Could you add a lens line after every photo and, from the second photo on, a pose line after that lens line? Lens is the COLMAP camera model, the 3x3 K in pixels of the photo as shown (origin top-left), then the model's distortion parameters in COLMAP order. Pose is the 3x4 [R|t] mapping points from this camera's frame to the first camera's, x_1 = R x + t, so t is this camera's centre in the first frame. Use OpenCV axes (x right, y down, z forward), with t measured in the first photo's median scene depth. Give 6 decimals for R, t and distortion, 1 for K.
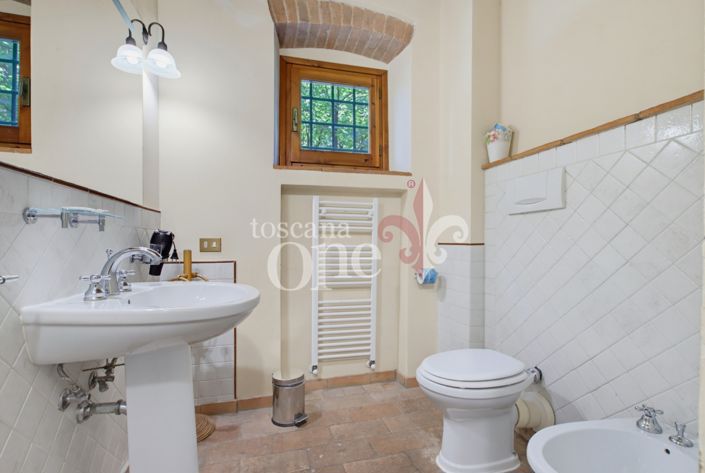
lens RADIAL K [[349.5, 0, 352.5], [0, 349.5, 236.5], [0, 0, 1]] dist [-0.000270, -0.000068]
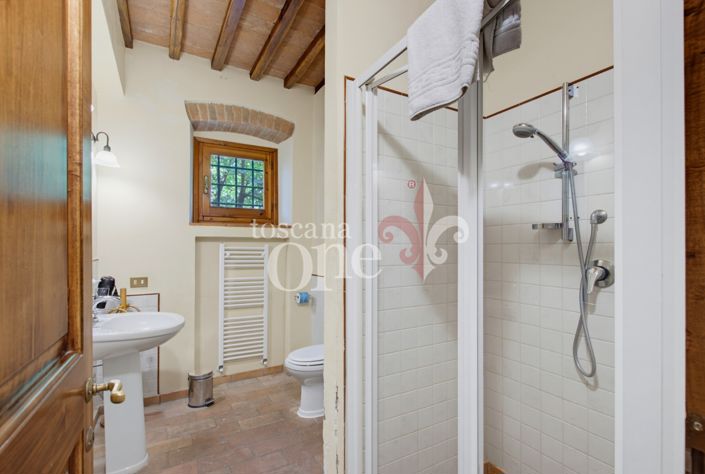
lens RADIAL K [[335.1, 0, 351.3], [0, 335.1, 245.7], [0, 0, 1]] dist [0.002547, 0.000348]
pose [[0.968290, 0.001621, 0.249824, 0.060145], [-0.000495, 0.999989, -0.004571, -0.099850], [-0.249829, 0.004303, 0.968280, -0.419683]]
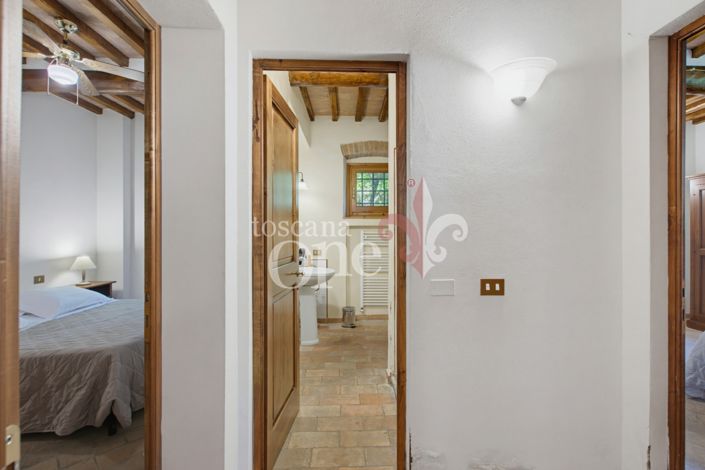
lens RADIAL K [[323.7, 0, 350.8], [0, 323.7, 229.6], [0, 0, 1]] dist [-0.001501, -0.000741]
pose [[0.970395, -0.001186, -0.241521, 0.314616], [-0.000067, 0.999987, -0.005180, -0.106721], [0.241524, 0.005043, 0.970382, -0.981741]]
